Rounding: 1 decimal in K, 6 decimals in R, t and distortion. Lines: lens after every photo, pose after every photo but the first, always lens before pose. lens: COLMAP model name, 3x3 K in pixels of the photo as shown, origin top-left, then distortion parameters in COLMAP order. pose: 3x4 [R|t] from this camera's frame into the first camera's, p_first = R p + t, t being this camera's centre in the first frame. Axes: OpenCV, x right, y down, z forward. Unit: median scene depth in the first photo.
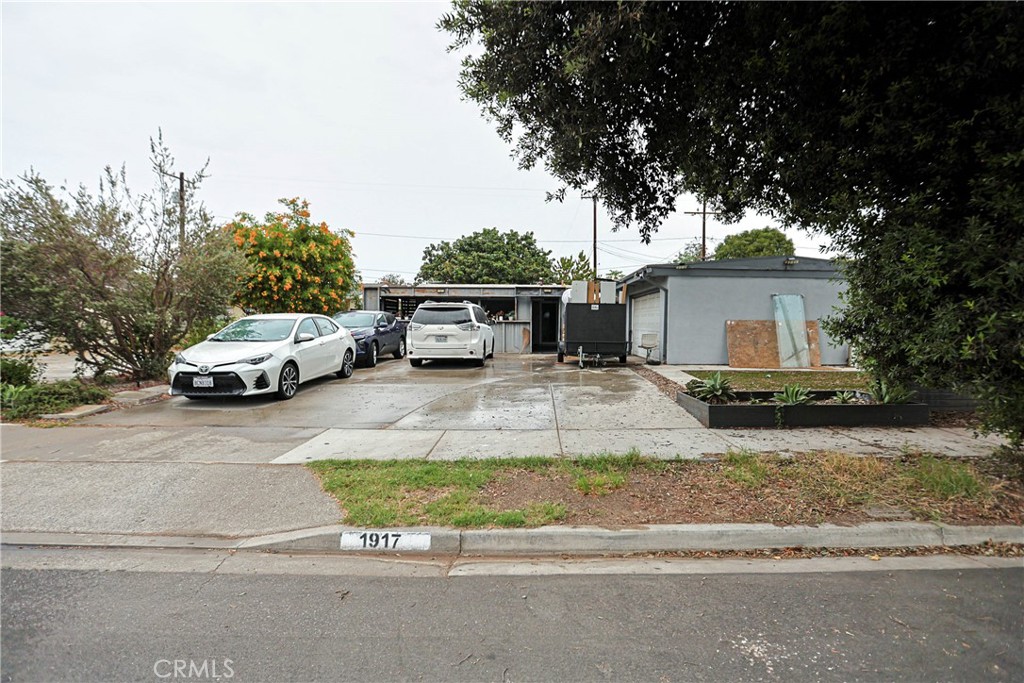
lens RADIAL K [[508.0, 0, 543.0], [0, 508.0, 341.5], [0, 0, 1]] dist [-0.061985, 0.028391]
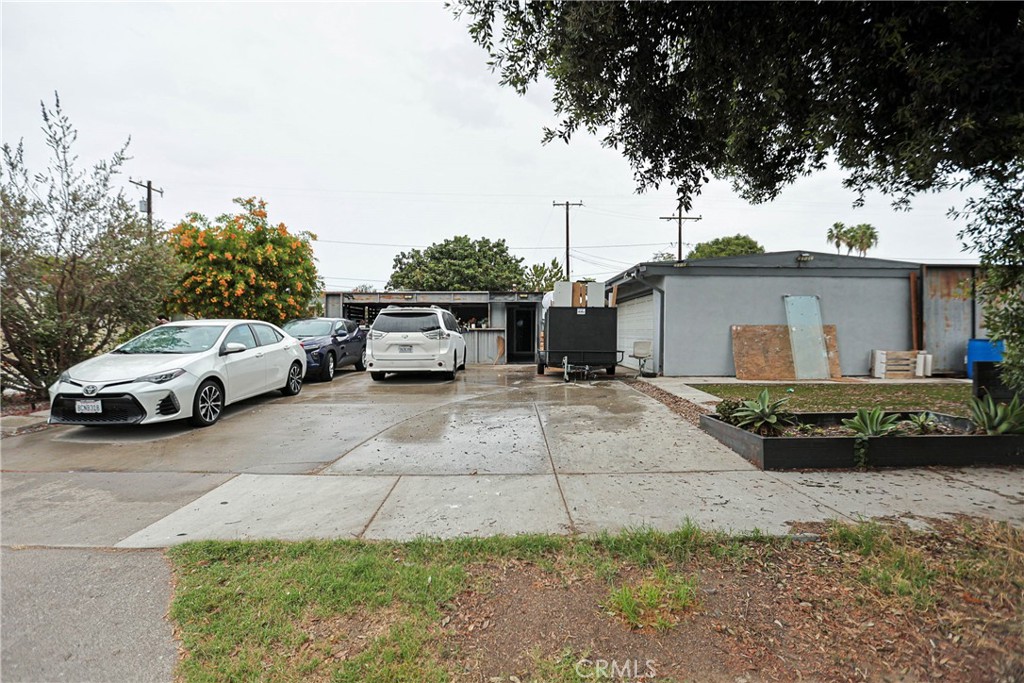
lens RADIAL K [[491.8, 0, 508.0], [0, 491.8, 341.0], [0, 0, 1]] dist [-0.058684, 0.025058]
pose [[0.999930, -0.006046, -0.010167, -0.015517], [0.005852, 0.999803, -0.018948, -0.001354], [0.010280, 0.018887, 0.999769, 0.153752]]
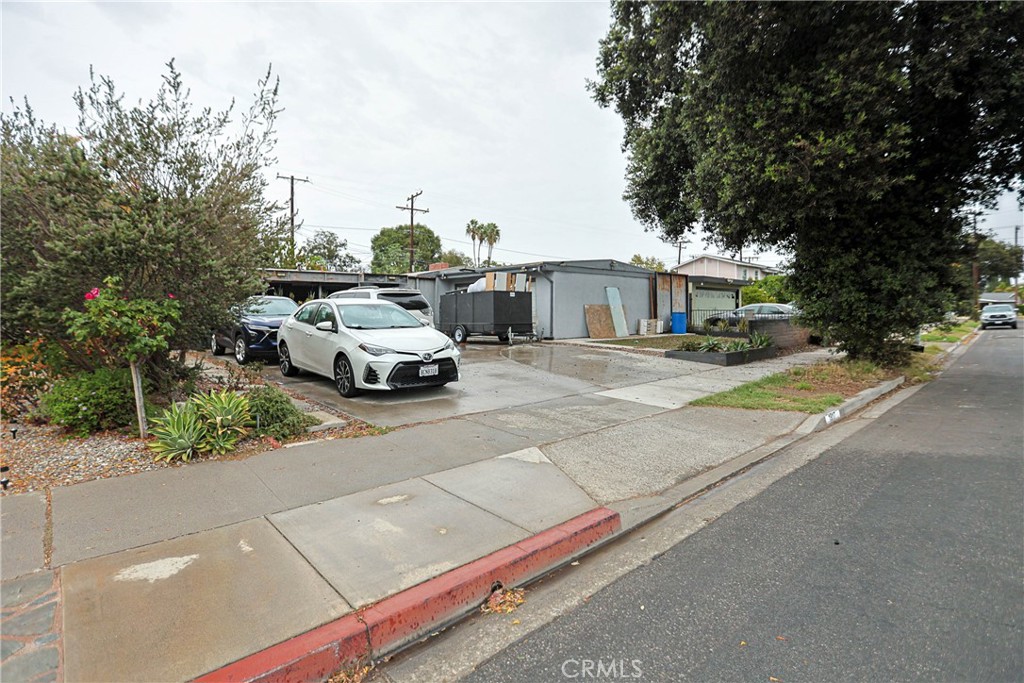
lens RADIAL K [[505.1, 0, 515.9], [0, 505.1, 324.7], [0, 0, 1]] dist [-0.062140, 0.026285]
pose [[0.745690, -0.029988, 0.665618, -0.686373], [0.035763, 0.999348, 0.004957, -0.002291], [-0.665332, 0.020108, 0.746277, 0.105716]]
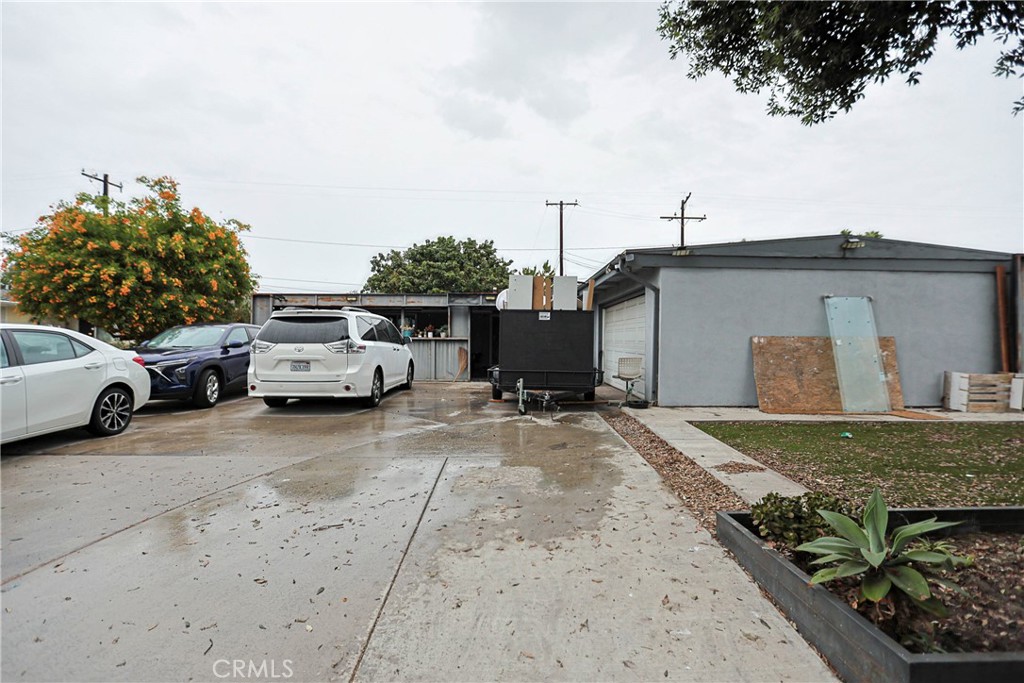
lens RADIAL K [[490.9, 0, 510.5], [0, 490.9, 341.2], [0, 0, 1]] dist [-0.051918, 0.018396]
pose [[0.999939, 0.000419, -0.011080, 0.066325], [-0.000809, 0.999379, -0.035235, -0.014693], [0.011058, 0.035241, 0.999318, 0.387123]]
